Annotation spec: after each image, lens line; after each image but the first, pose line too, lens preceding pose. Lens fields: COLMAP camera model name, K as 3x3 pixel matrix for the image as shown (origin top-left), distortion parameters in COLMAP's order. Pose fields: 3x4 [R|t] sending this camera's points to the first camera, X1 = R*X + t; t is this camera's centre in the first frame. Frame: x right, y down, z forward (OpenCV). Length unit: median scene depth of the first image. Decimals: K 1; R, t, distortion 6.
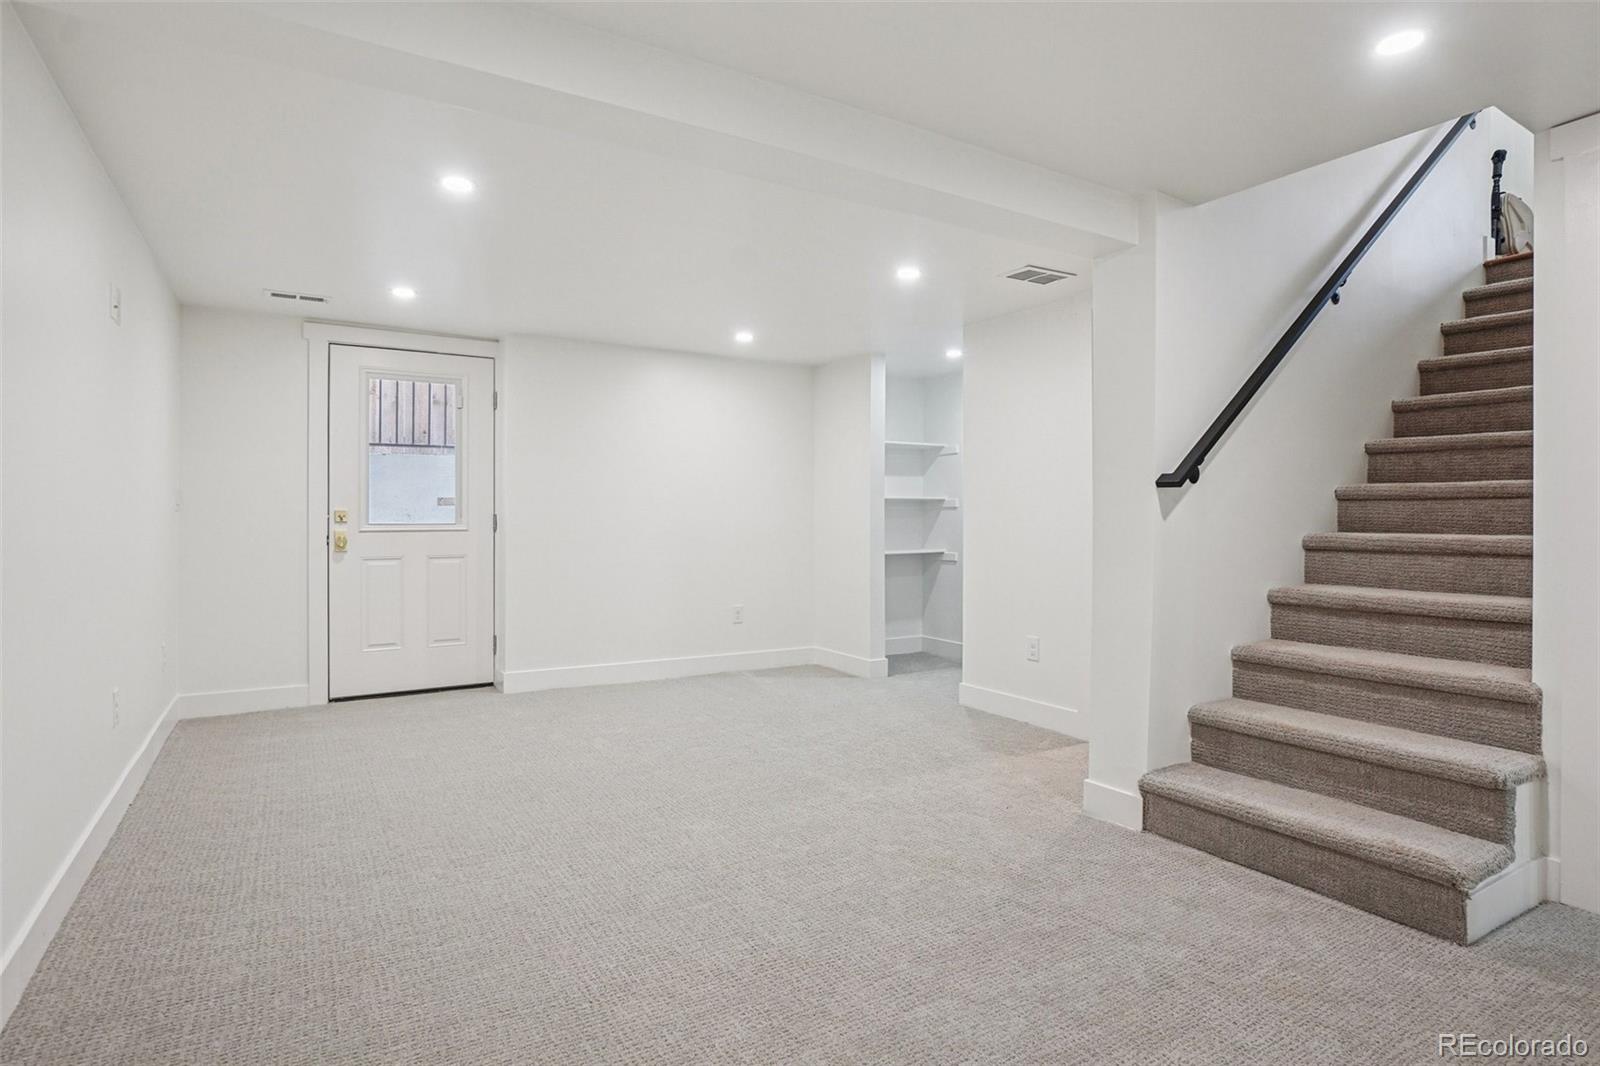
lens RADIAL K [[850.1, 0, 796.6], [0, 850.1, 506.6], [0, 0, 1]] dist [-0.043931, 0.024548]
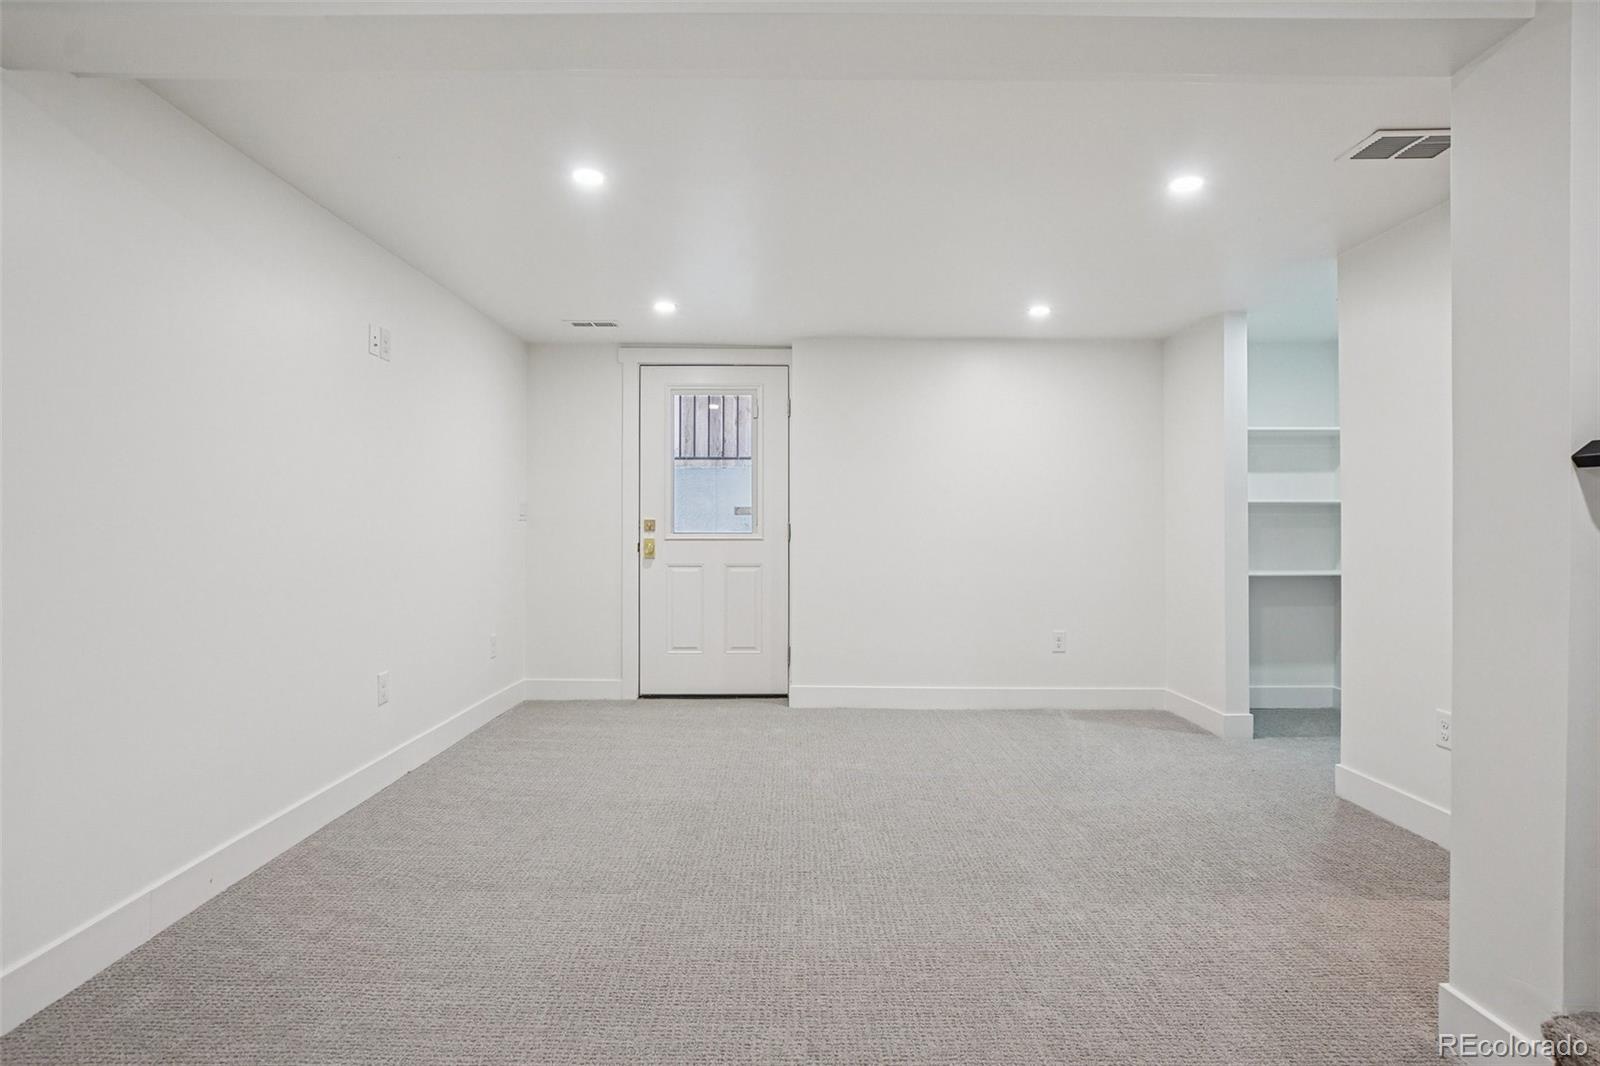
lens RADIAL K [[832.9, 0, 791.9], [0, 832.9, 512.9], [0, 0, 1]] dist [-0.052338, 0.029511]
pose [[0.853044, -0.007396, -0.521786, 0.159332], [0.004211, 0.999965, -0.007289, 0.004135], [0.521822, 0.004021, 0.853045, 0.184128]]
